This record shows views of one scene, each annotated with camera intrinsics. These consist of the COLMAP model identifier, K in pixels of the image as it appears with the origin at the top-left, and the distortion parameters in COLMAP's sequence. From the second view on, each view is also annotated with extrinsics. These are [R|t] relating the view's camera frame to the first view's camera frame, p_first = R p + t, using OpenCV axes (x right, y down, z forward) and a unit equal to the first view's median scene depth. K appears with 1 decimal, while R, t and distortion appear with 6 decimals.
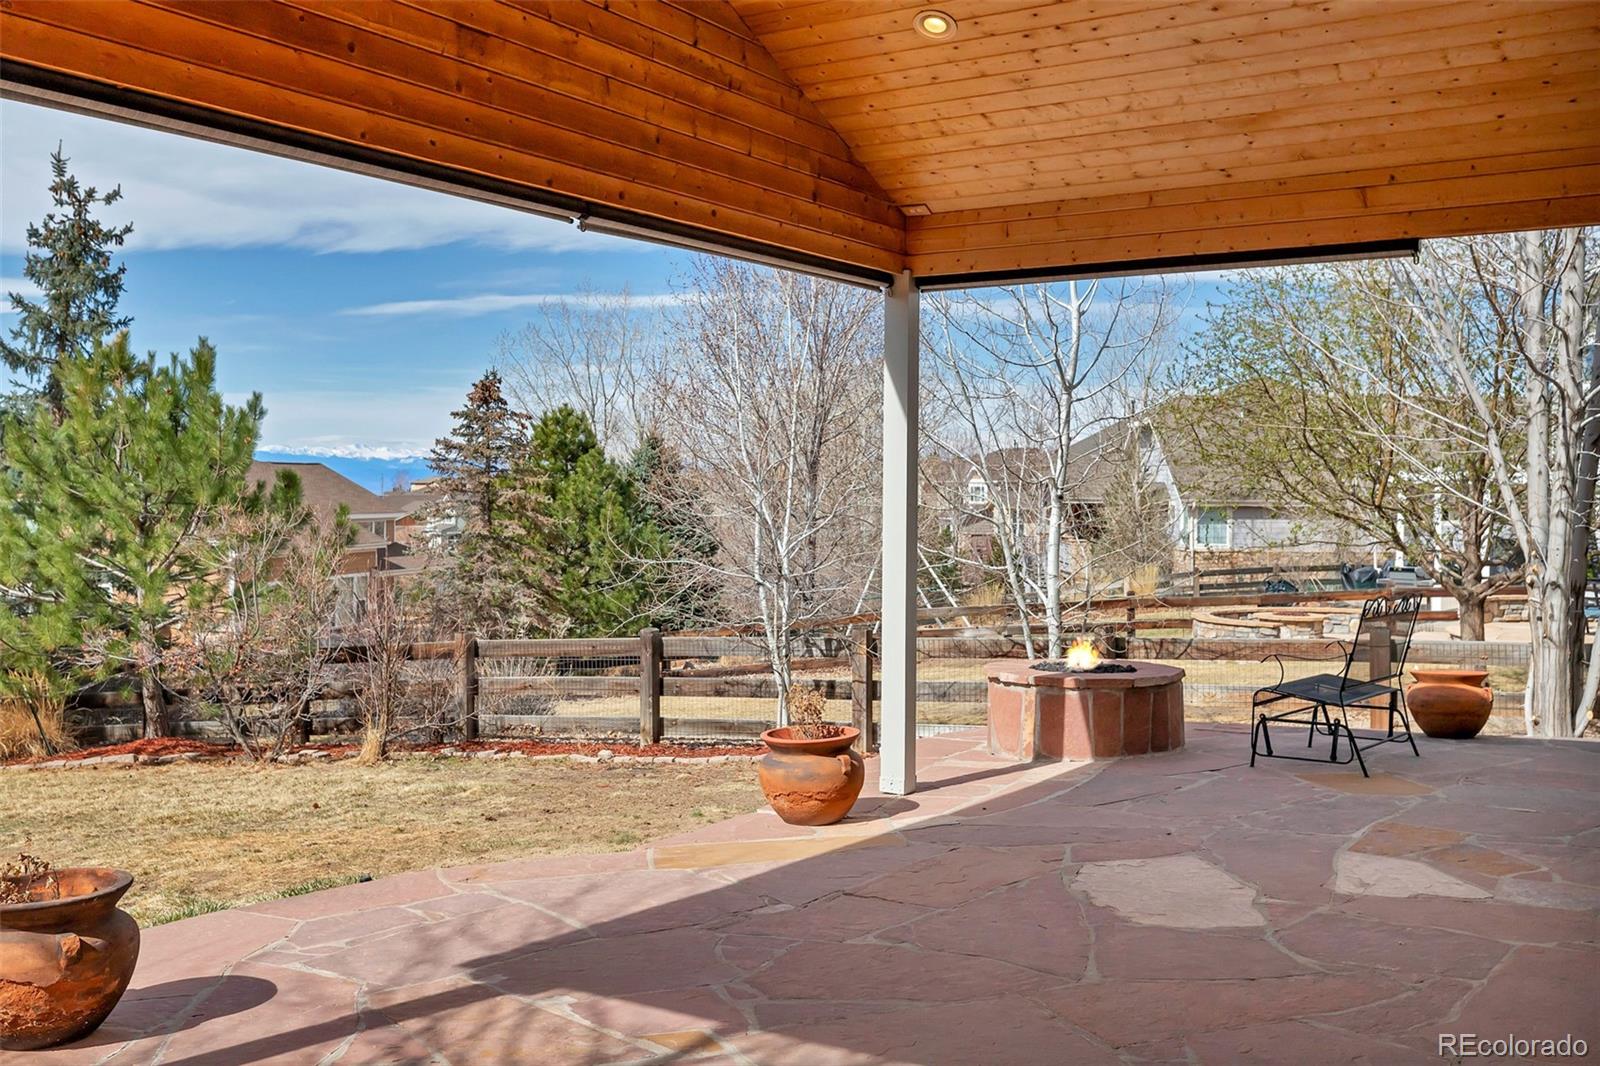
lens RADIAL K [[1632.3, 0, 800.1], [0, 1632.3, 526.9], [0, 0, 1]] dist [0.013456, 0.000000]
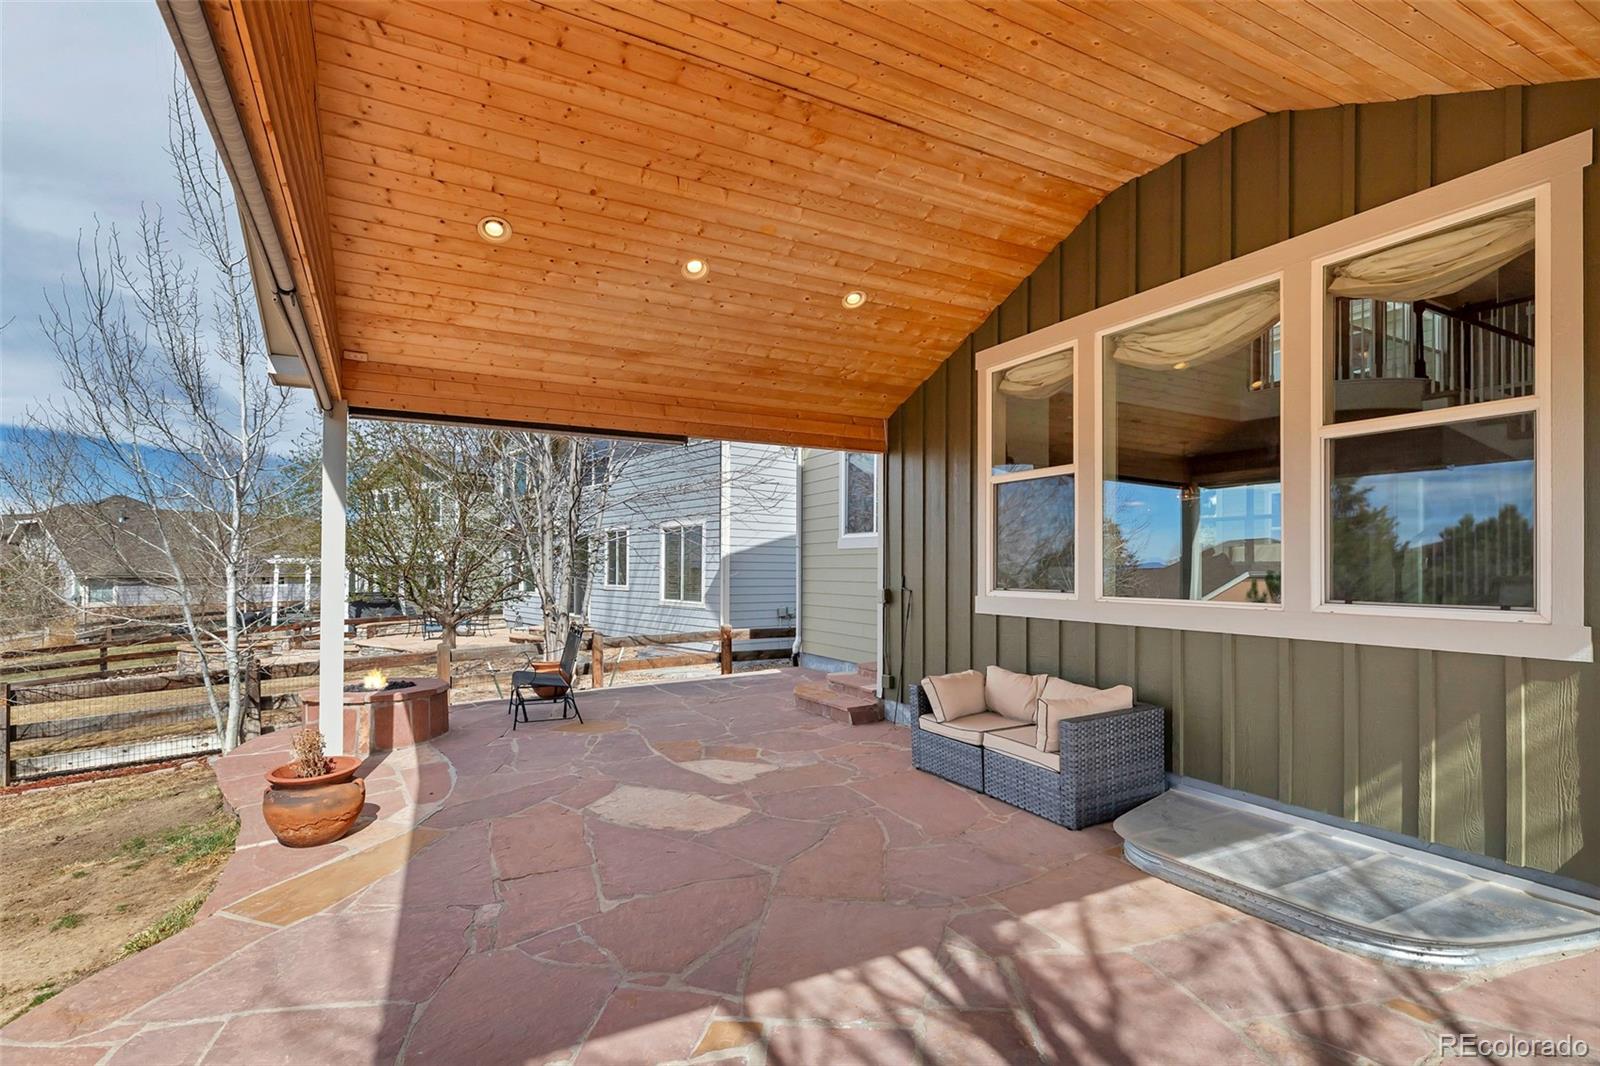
lens RADIAL K [[764.5, 0, 775.6], [0, 764.5, 568.4], [0, 0, 1]] dist [-0.002970, -0.000158]
pose [[0.482162, -0.000446, 0.876082, -0.288268], [0.019369, 0.999761, -0.010152, -0.007701], [-0.875868, 0.021864, 0.482056, 0.378752]]
